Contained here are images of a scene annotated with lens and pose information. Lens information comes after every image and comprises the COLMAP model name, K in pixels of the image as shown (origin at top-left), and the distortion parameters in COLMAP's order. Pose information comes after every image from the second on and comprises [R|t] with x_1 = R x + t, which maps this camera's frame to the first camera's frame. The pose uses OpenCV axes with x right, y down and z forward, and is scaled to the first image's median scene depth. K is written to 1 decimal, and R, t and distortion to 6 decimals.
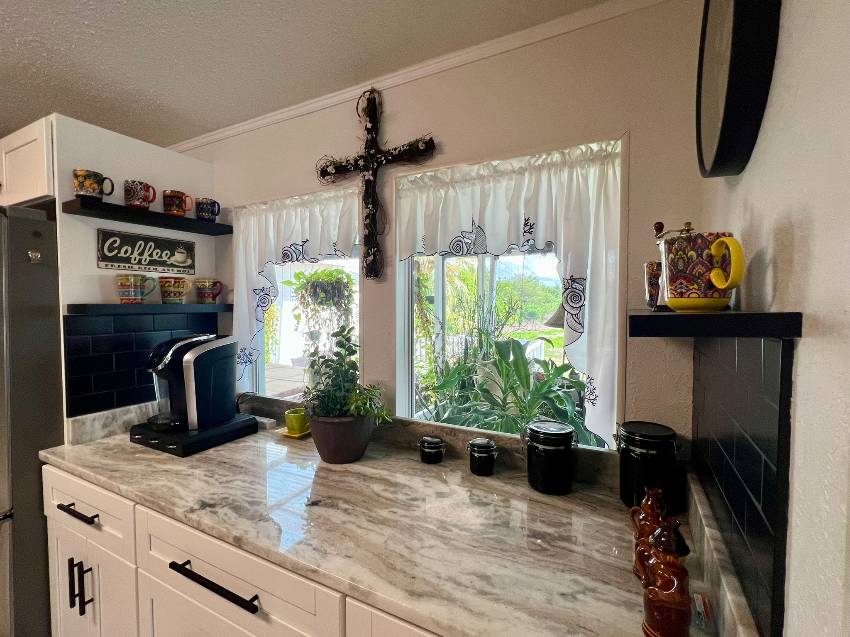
lens RADIAL K [[393.2, 0, 423.0], [0, 393.2, 316.8], [0, 0, 1]] dist [-0.004222, 0.000973]
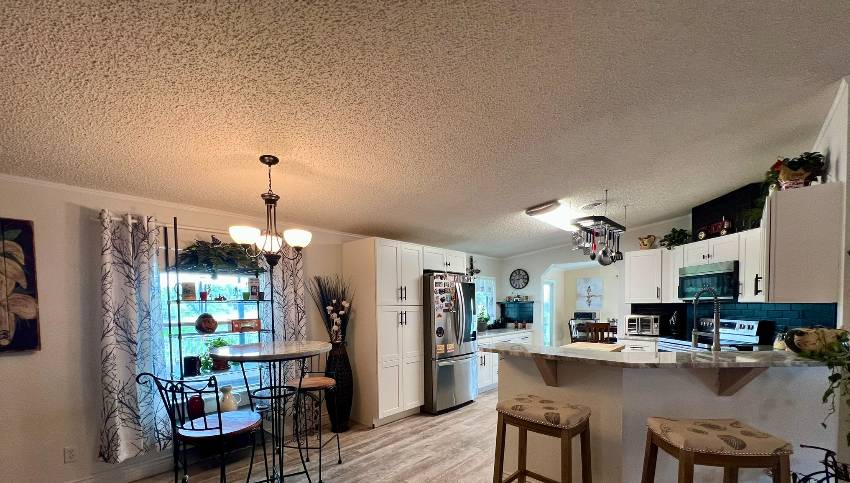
lens RADIAL K [[335.4, 0, 425.4], [0, 335.4, 316.3], [0, 0, 1]] dist [-0.000520, -0.000030]
pose [[0.262396, -0.035781, 0.964297, -4.353698], [0.044423, 0.998701, 0.024970, 0.020358], [-0.963937, 0.036285, 0.263644, 0.517325]]
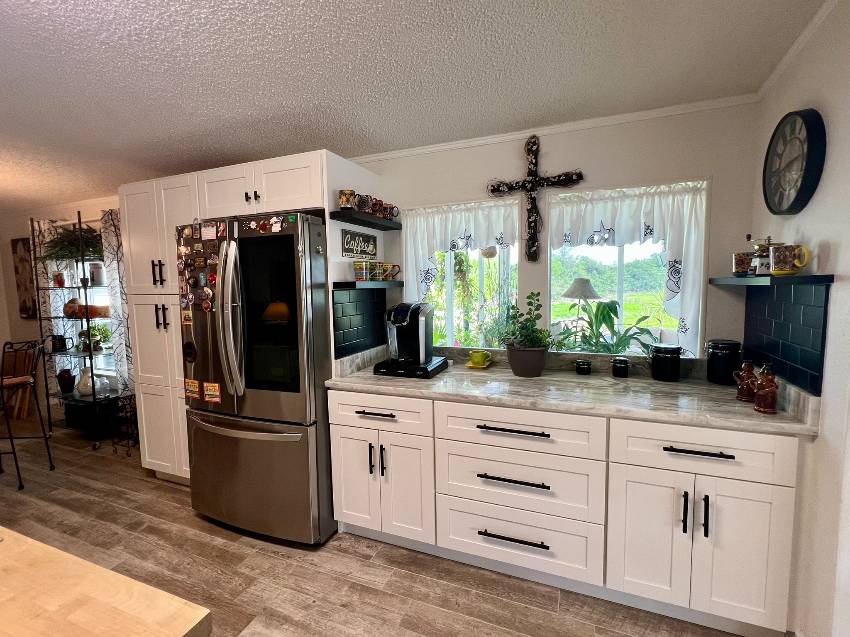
lens RADIAL K [[393.2, 0, 423.0], [0, 393.2, 316.8], [0, 0, 1]] dist [-0.004222, 0.000973]
pose [[0.994440, -0.027845, 0.101554, -0.748986], [0.022313, 0.998226, 0.055208, 0.023093], [-0.102911, -0.052635, 0.993297, -0.506886]]
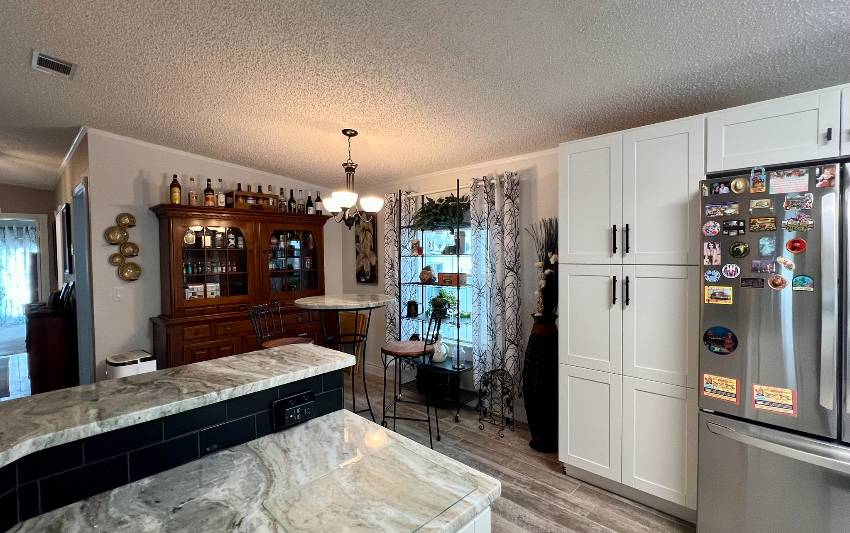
lens RADIAL K [[390.2, 0, 425.0], [0, 390.2, 266.5], [0, 0, 1]] dist [-0.001017, -0.000153]
pose [[0.966146, 0.000336, -0.257995, -2.108790], [-0.001008, 0.999996, -0.002470, 0.005087], [0.257993, 0.002647, 0.966143, -0.253554]]
